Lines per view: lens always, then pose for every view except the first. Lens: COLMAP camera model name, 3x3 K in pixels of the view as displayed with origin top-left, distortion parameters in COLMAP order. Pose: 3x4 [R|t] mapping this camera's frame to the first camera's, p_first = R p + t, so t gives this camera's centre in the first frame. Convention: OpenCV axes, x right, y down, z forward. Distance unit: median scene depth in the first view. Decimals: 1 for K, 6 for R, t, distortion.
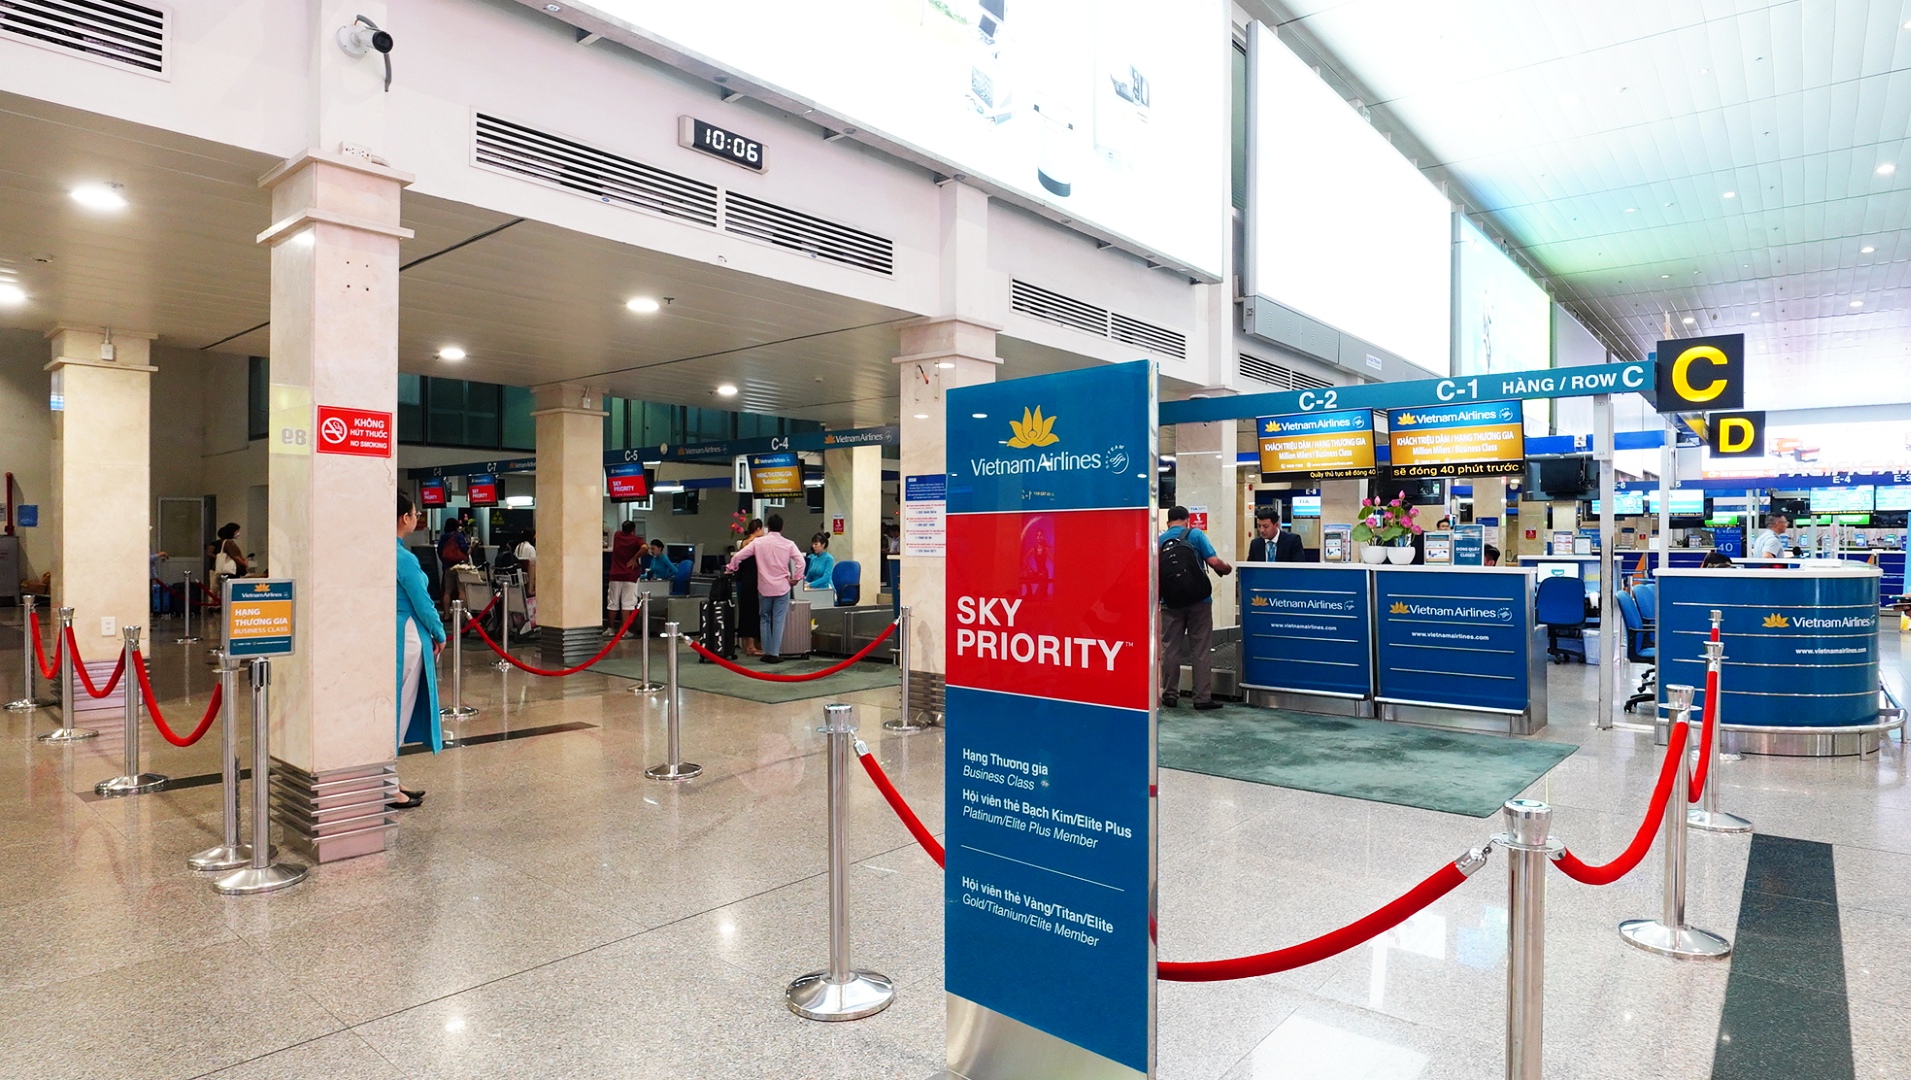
lens RADIAL K [[973.4, 0, 1004.4], [0, 973.4, 537.6], [0, 0, 1]] dist [-0.022060, -0.000262]
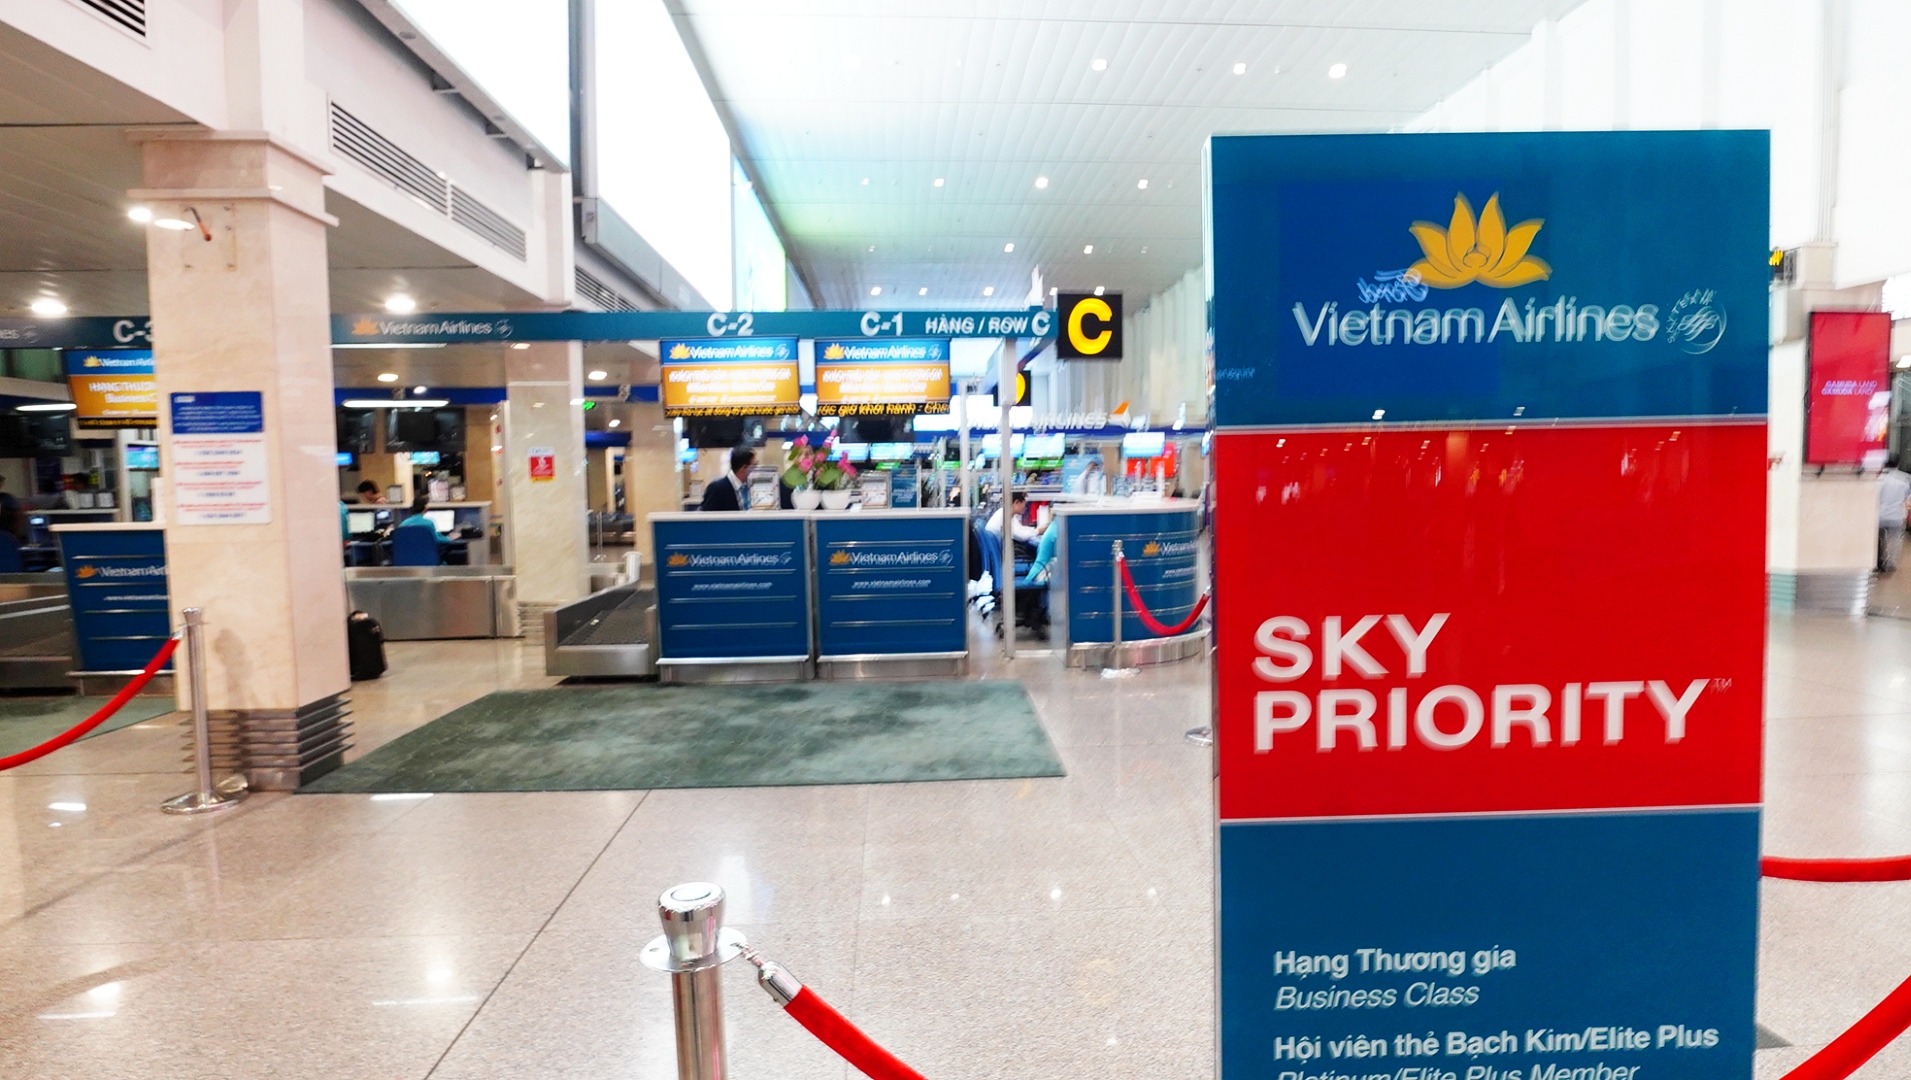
lens RADIAL K [[995.2, 0, 955.5], [0, 995.2, 540.0], [0, 0, 1]] dist [-0.027994, 0.000532]
pose [[0.757195, -0.054419, 0.650918, -0.443386], [0.017592, 0.997861, 0.062961, -0.005953], [-0.652952, -0.036223, 0.756533, 0.757697]]
